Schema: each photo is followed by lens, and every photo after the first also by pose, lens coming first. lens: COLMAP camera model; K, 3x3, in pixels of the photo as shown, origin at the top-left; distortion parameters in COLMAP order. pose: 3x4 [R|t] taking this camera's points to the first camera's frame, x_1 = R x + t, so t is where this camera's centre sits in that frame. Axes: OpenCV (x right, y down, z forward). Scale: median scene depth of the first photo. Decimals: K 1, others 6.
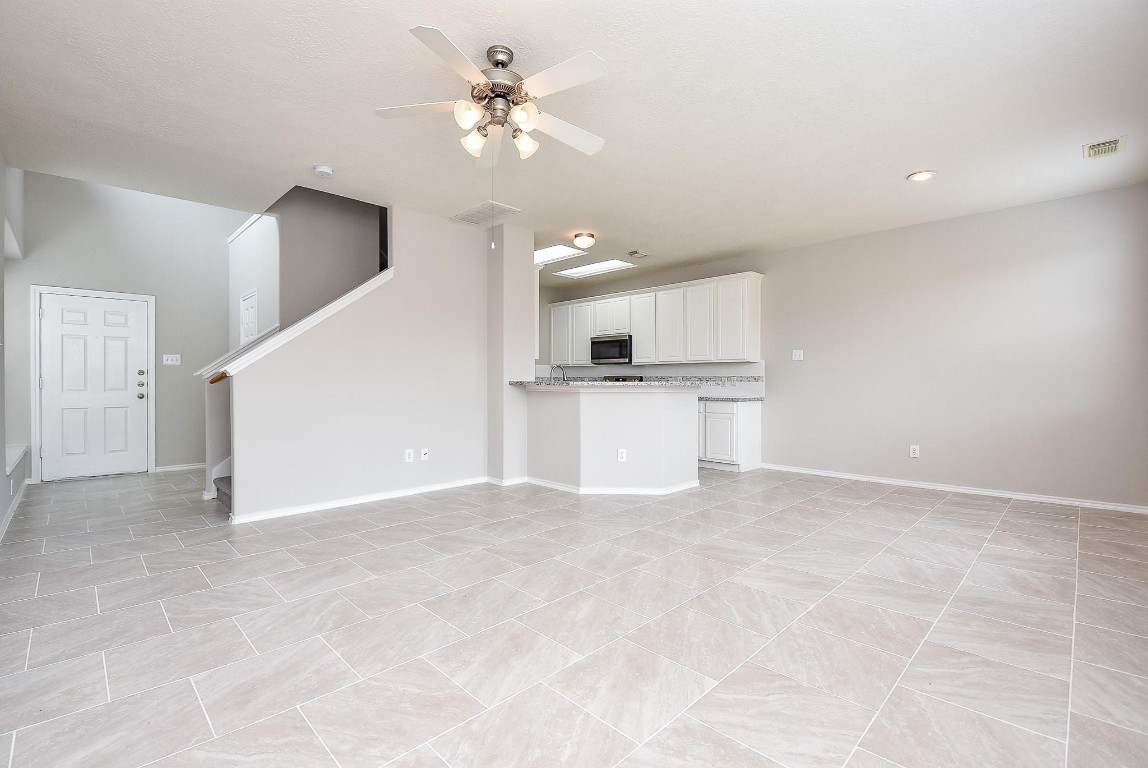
lens RADIAL K [[514.6, 0, 585.3], [0, 514.6, 378.4], [0, 0, 1]] dist [0.006919, -0.013708]
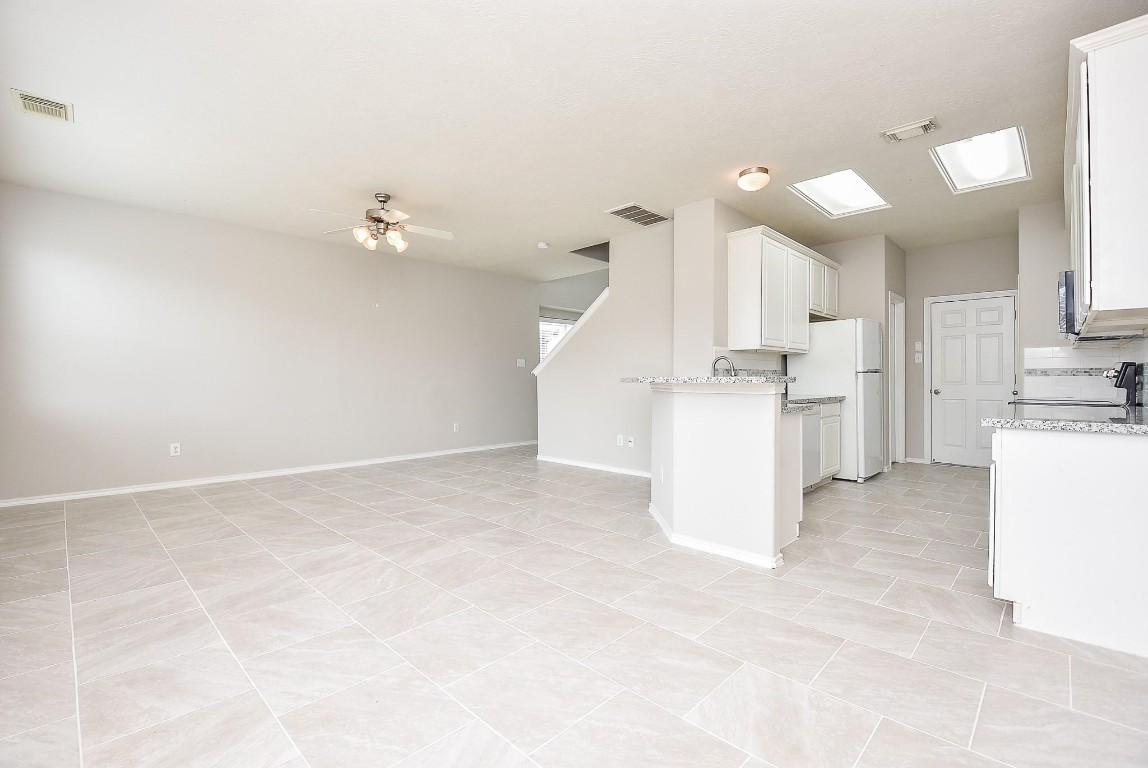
lens RADIAL K [[514.6, 0, 552.7], [0, 514.6, 381.2], [0, 0, 1]] dist [0.006919, -0.013708]
pose [[-0.028454, 0.002728, -0.999591, 1.184363], [0.009082, 0.999956, 0.002471, 0.012191], [0.999554, -0.009008, -0.028477, 1.210541]]
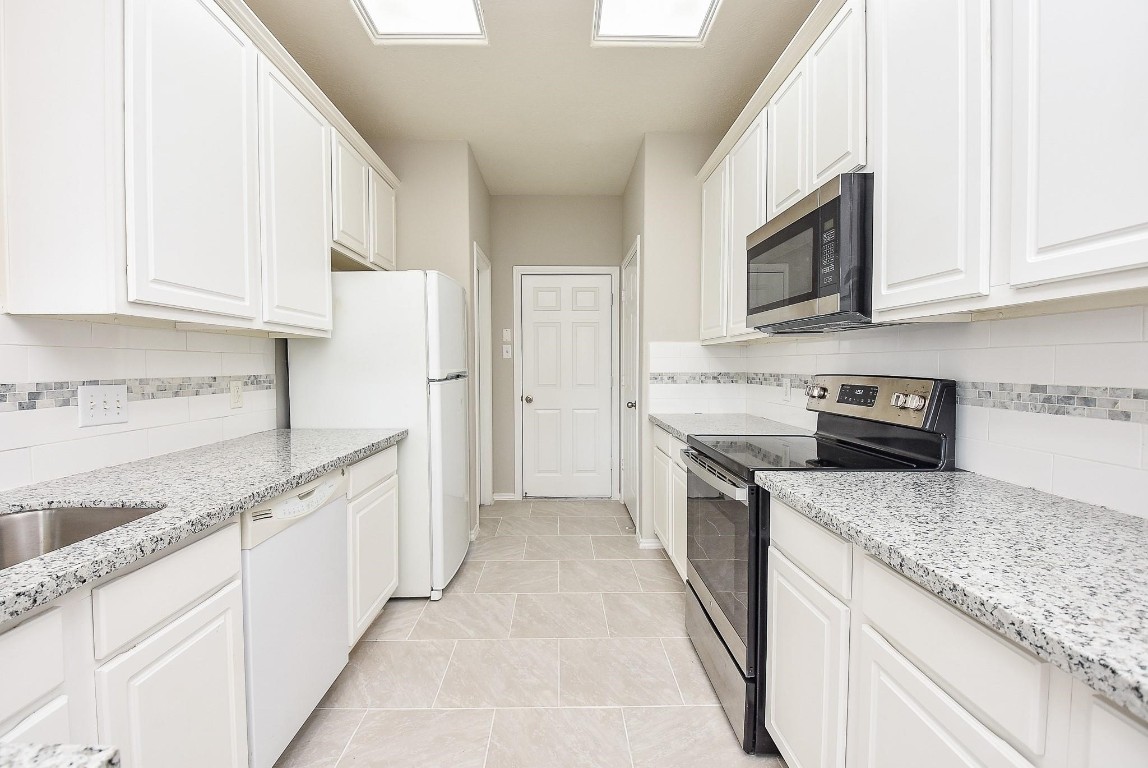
lens RADIAL K [[514.6, 0, 575.8], [0, 514.6, 381.7], [0, 0, 1]] dist [0.006919, -0.013708]
pose [[0.707622, 0.023047, -0.706216, 0.331147], [0.005859, 0.999242, 0.038480, -0.027343], [0.706567, -0.031367, 0.706950, 1.679975]]
